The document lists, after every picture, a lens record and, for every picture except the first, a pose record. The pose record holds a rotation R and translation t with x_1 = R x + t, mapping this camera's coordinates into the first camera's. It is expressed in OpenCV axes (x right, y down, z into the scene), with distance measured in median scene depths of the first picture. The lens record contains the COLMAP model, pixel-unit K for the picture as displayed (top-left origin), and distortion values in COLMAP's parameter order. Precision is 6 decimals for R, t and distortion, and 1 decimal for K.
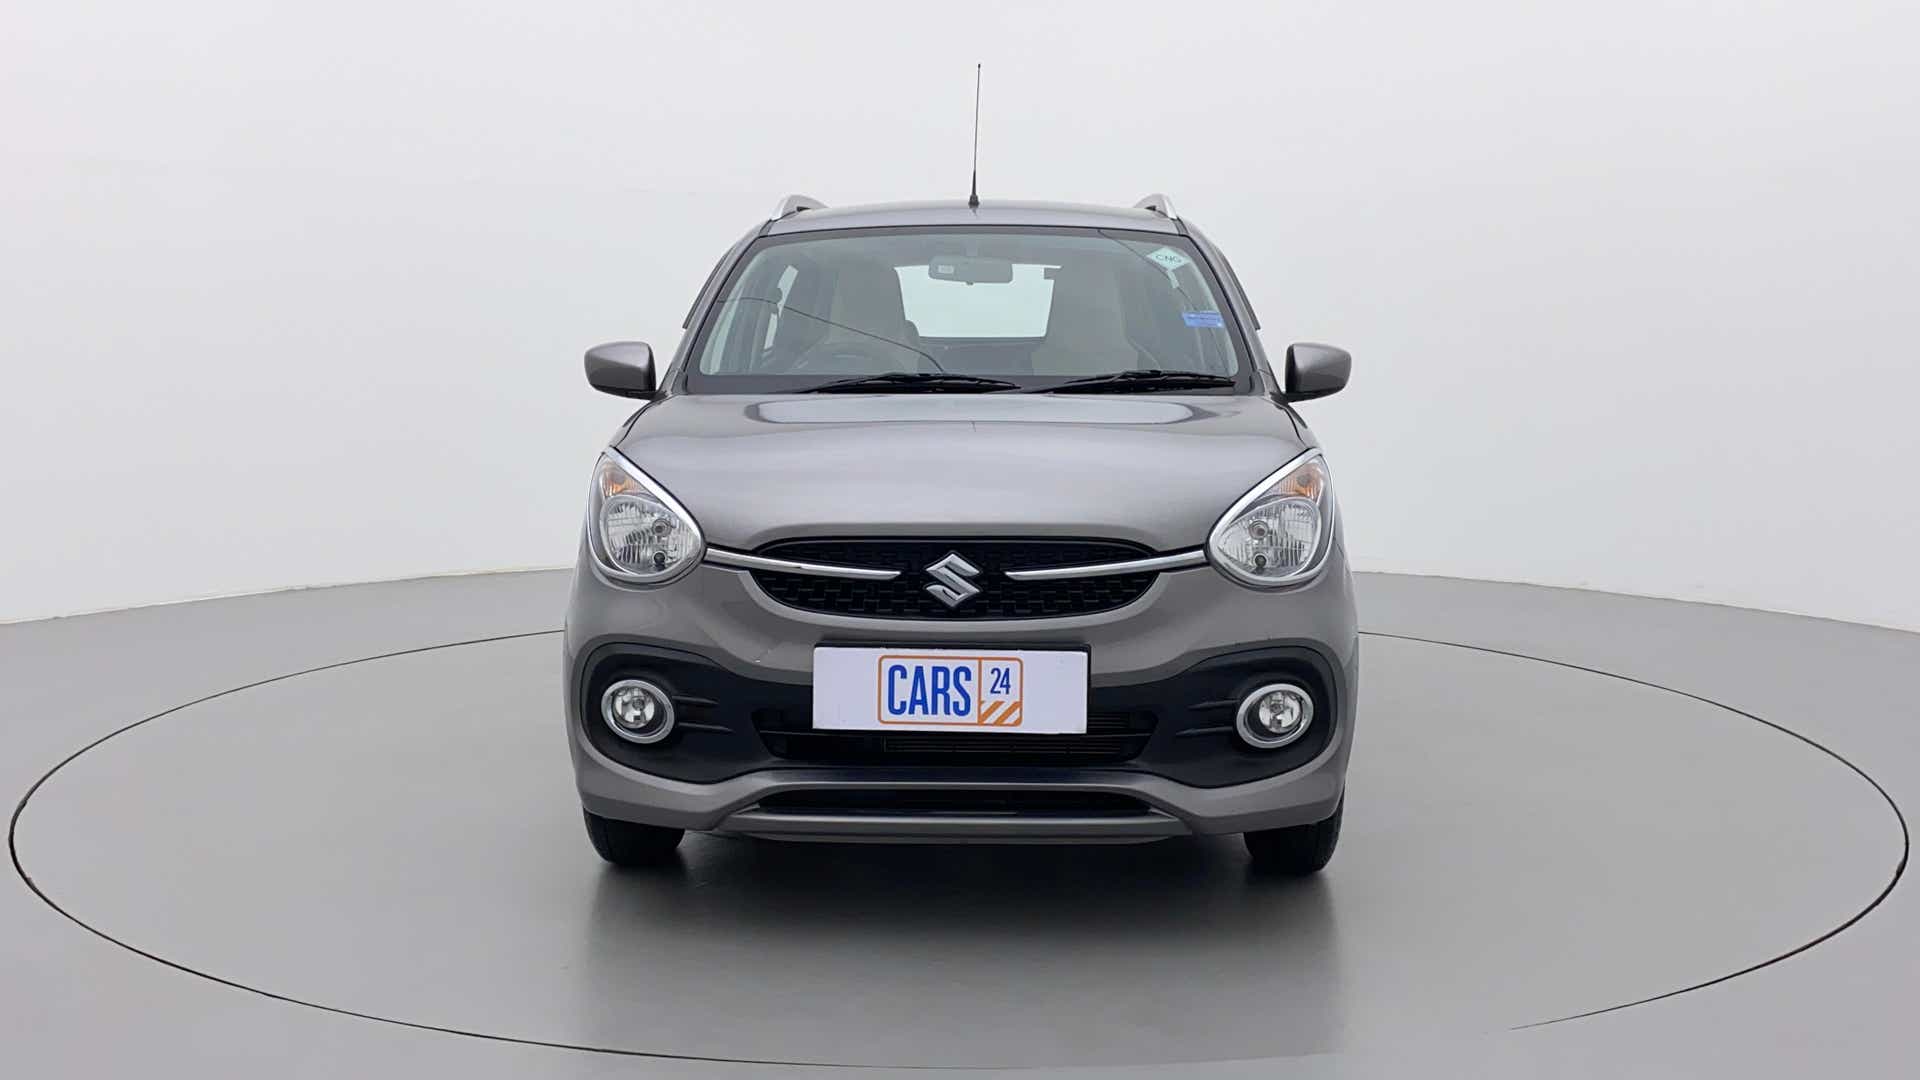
lens RADIAL K [[1367.8, 0, 963.2], [0, 1367.8, 548.0], [0, 0, 1]] dist [0.028738, -0.038098]
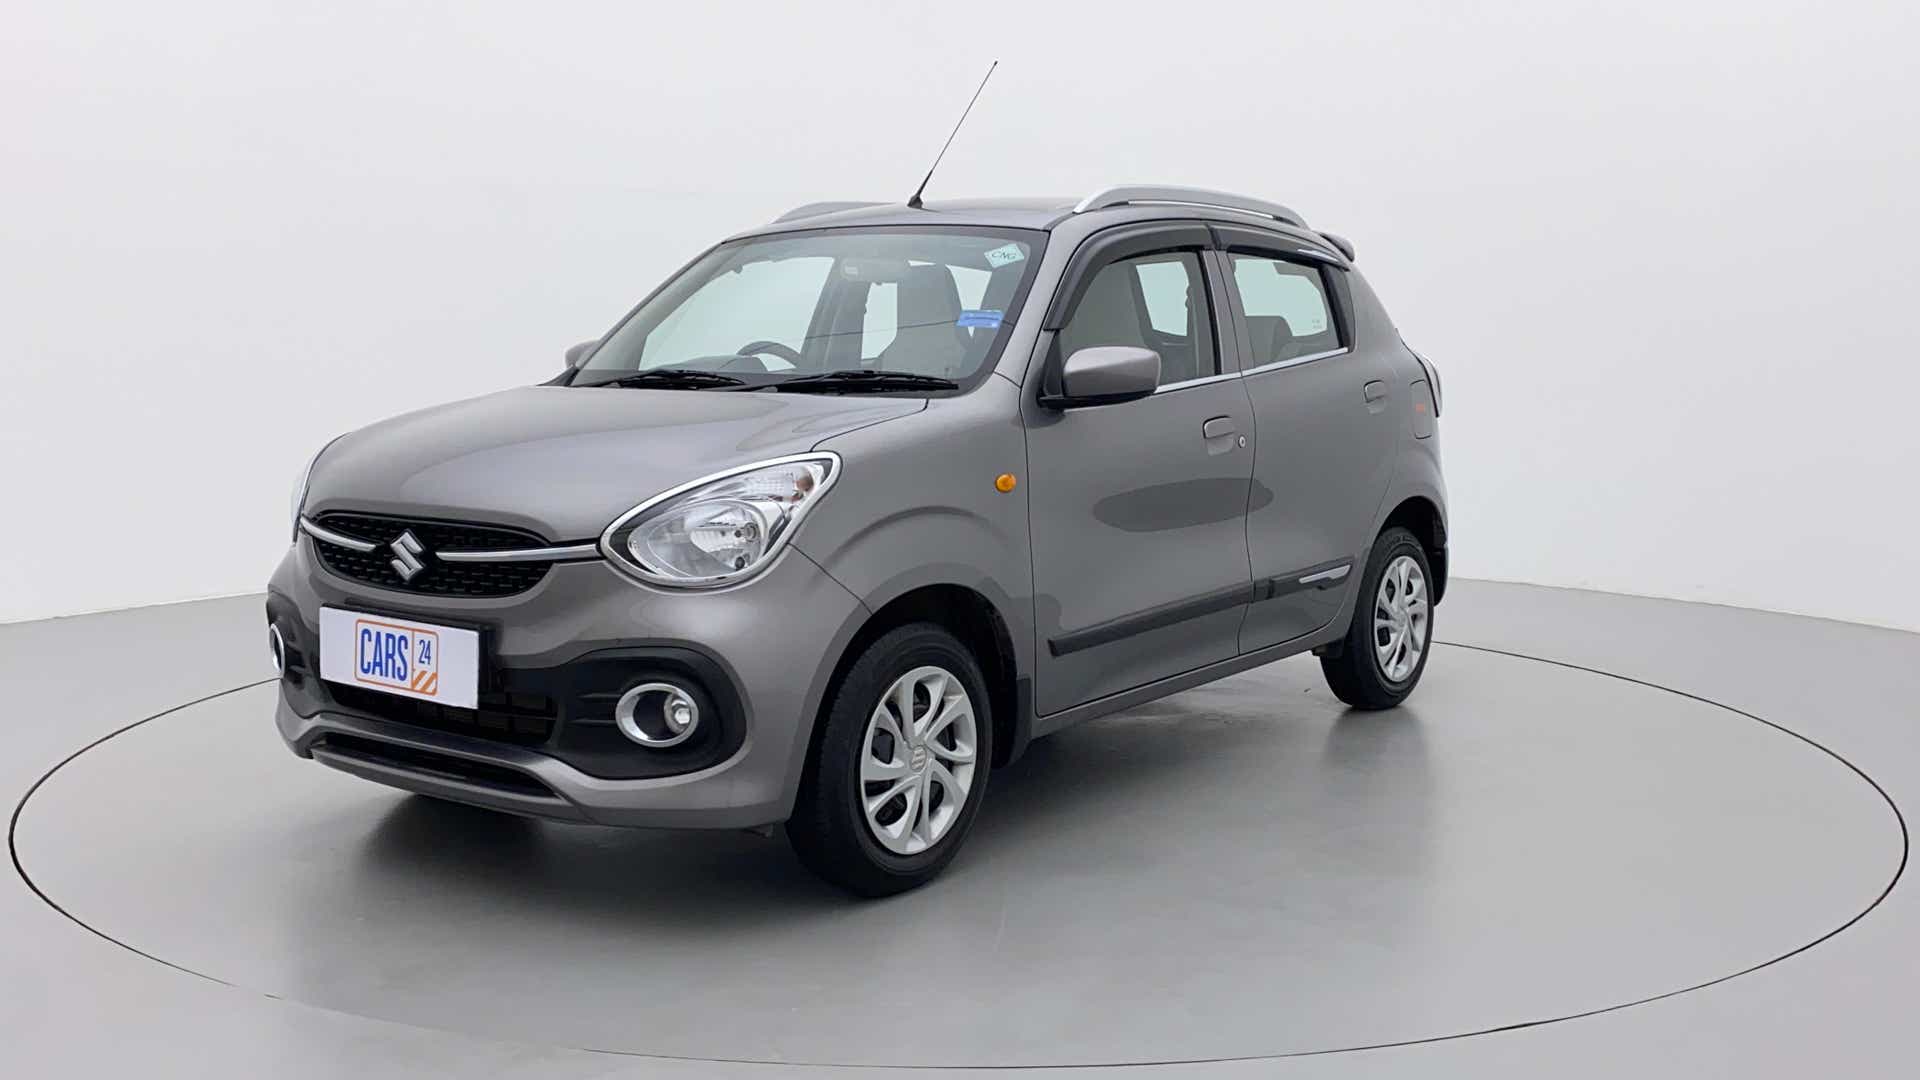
lens RADIAL K [[1367.8, 0, 1019.8], [0, 1367.8, 576.6], [0, 0, 1]] dist [0.028738, -0.038098]
pose [[0.913479, 0.076279, -0.399672, 0.876547], [-0.069089, 0.997085, 0.032390, -0.029303], [0.400978, -0.001974, 0.916086, 0.193770]]
